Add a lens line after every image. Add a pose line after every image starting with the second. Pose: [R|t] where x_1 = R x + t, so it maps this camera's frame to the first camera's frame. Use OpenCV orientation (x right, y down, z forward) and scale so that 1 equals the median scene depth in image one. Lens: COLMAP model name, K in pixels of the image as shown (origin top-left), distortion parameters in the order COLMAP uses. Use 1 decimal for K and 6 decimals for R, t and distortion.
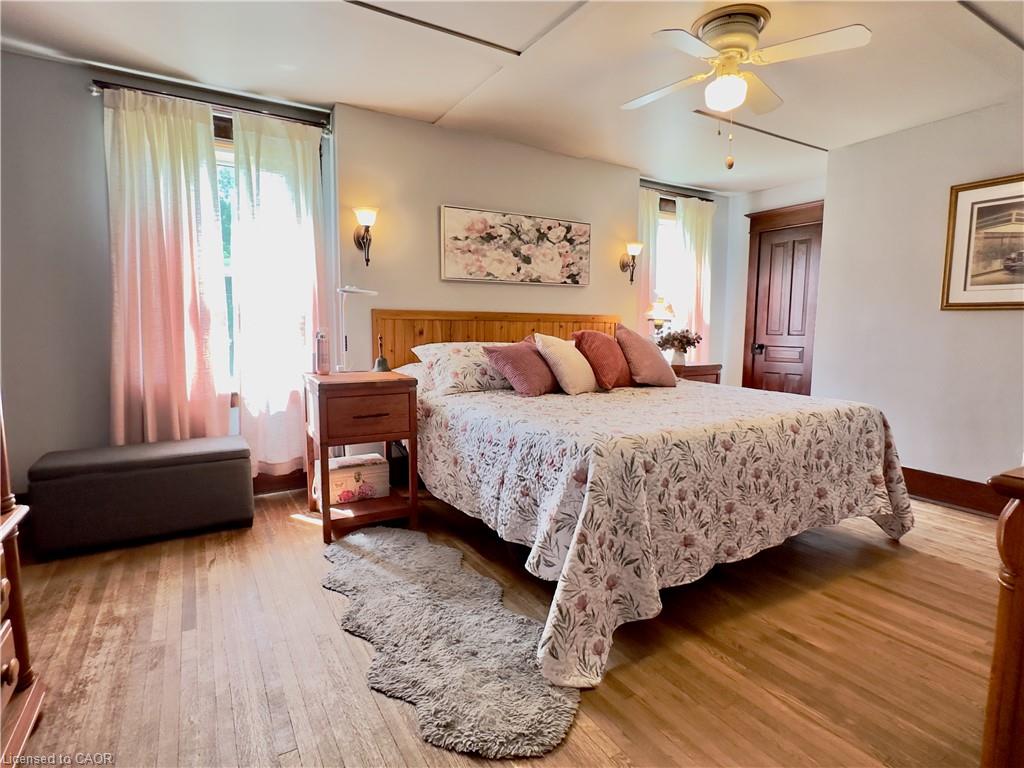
lens RADIAL K [[539.9, 0, 512.6], [0, 539.9, 382.9], [0, 0, 1]] dist [0.001381, 0.000052]
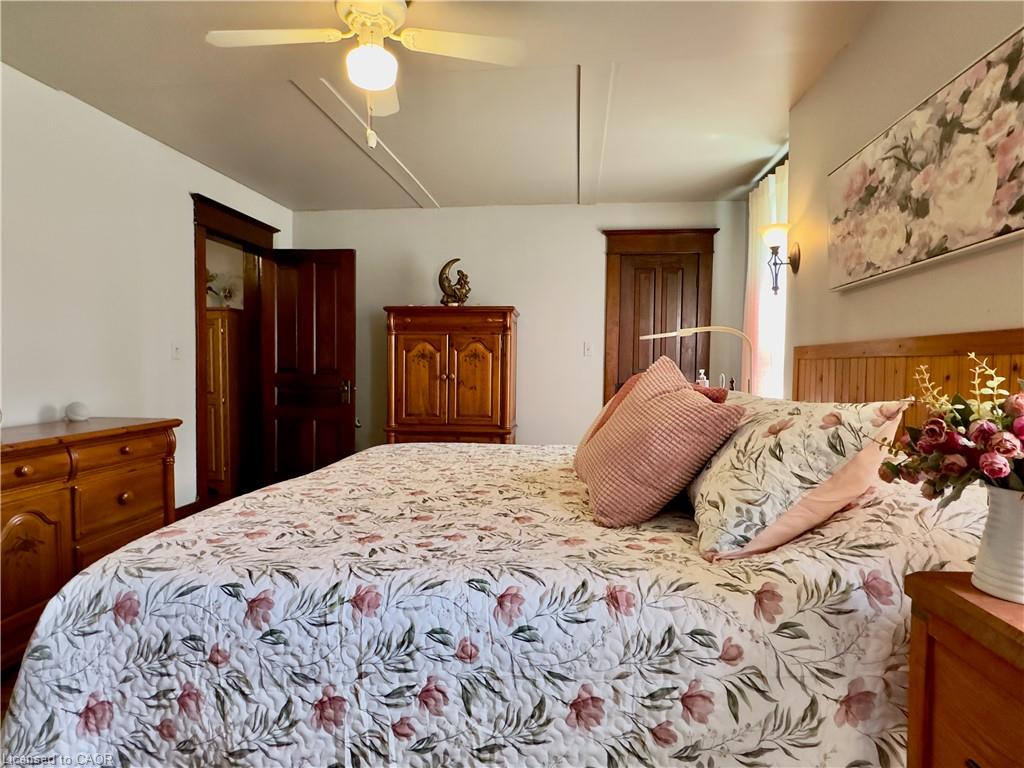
lens RADIAL K [[590.5, 0, 513.0], [0, 590.5, 387.0], [0, 0, 1]] dist [-0.024954, 0.000375]
pose [[-0.600591, 0.016966, -0.799377, 0.570019], [-0.094039, 0.991337, 0.091695, -0.103678], [0.794007, 0.130244, -0.593792, 1.033261]]
